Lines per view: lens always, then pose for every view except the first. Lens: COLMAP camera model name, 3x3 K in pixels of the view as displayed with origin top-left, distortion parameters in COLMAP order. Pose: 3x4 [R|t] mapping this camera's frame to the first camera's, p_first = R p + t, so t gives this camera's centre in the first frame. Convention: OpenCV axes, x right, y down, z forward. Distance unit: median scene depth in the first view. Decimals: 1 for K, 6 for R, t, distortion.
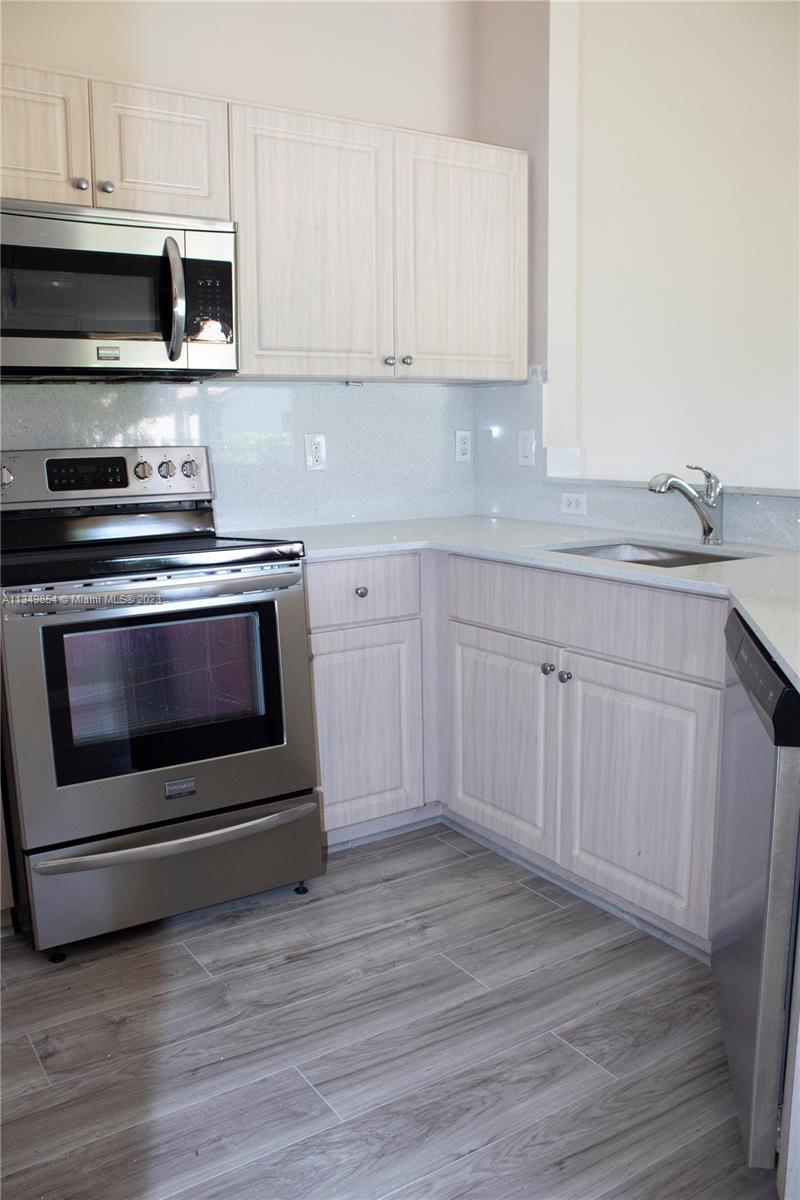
lens RADIAL K [[991.8, 0, 405.3], [0, 991.8, 607.2], [0, 0, 1]] dist [-0.146078, 0.096188]
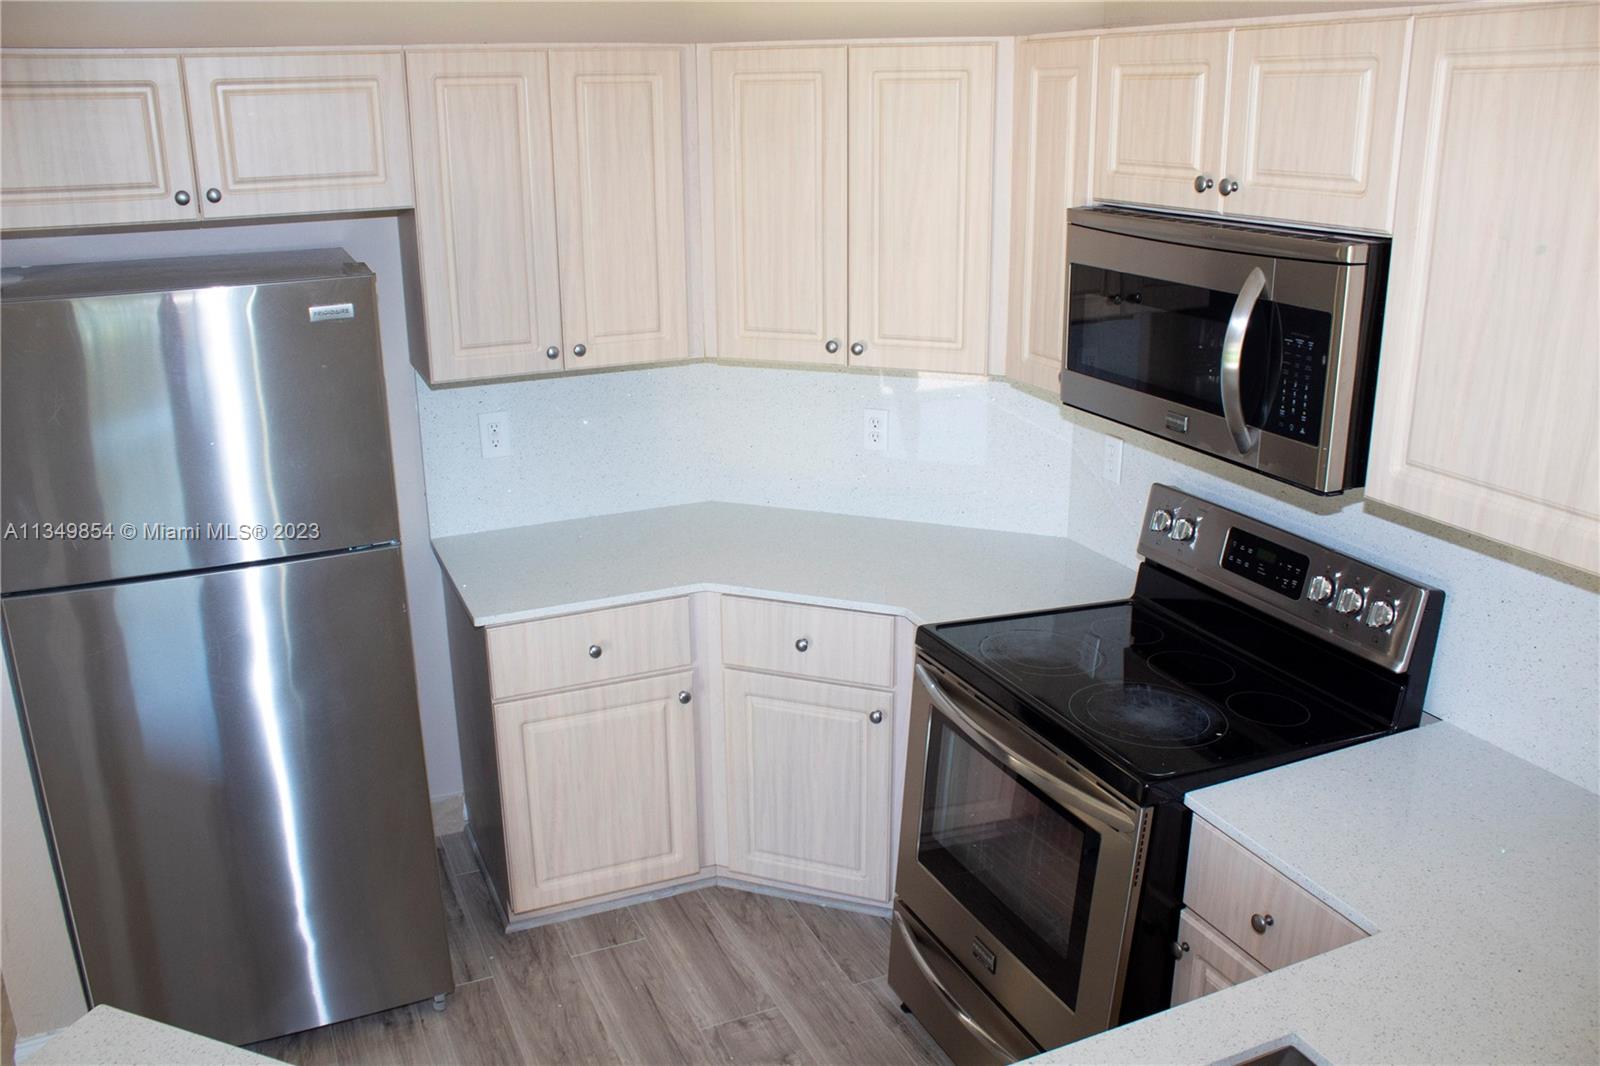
lens RADIAL K [[1322.4, 0, 793.8], [0, 1322.4, 533.5], [0, 0, 1]] dist [-0.146078, 0.096188]
pose [[-0.161544, 0.319478, -0.933723, 0.609381], [-0.165420, 0.923997, 0.344769, -0.427417], [0.972903, 0.210151, -0.096418, 0.753301]]
